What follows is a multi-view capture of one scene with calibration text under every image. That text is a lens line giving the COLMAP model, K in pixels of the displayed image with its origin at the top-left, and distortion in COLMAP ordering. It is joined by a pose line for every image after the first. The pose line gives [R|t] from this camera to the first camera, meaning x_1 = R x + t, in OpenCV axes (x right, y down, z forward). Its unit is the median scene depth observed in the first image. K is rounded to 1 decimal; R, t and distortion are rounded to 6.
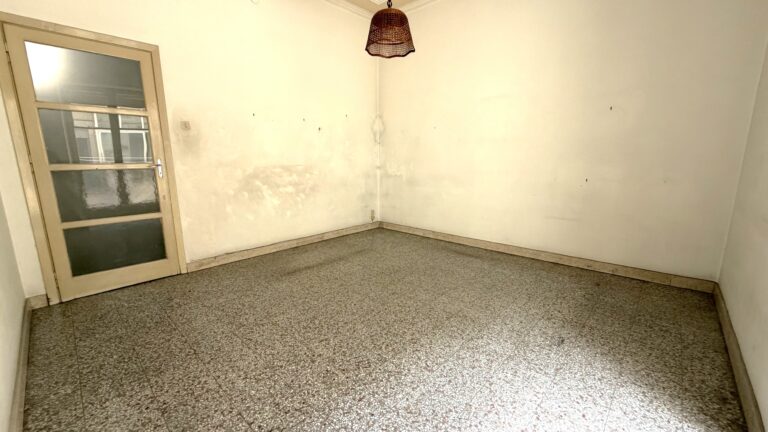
lens RADIAL K [[304.9, 0, 383.6], [0, 304.9, 216.0], [0, 0, 1]] dist [-0.001216, 0.001193]
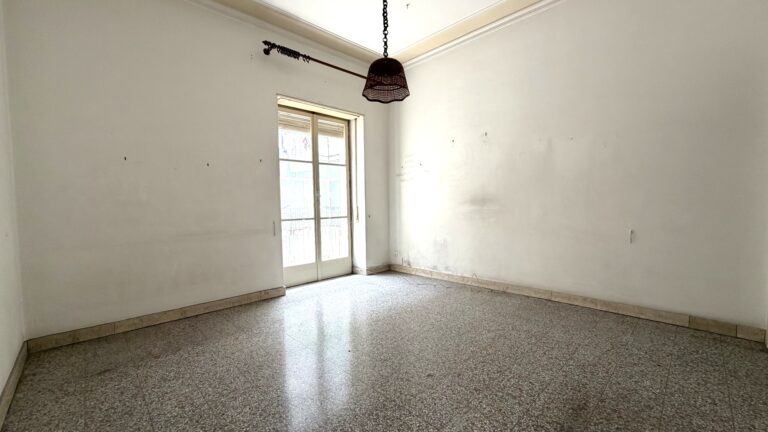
lens RADIAL K [[304.9, 0, 384.4], [0, 304.9, 216.3], [0, 0, 1]] dist [-0.001216, 0.001193]
pose [[-0.998669, 0.022056, 0.046622, -0.013472], [0.032087, 0.973411, 0.226805, -0.333864], [-0.040380, 0.228000, -0.972824, 1.886061]]
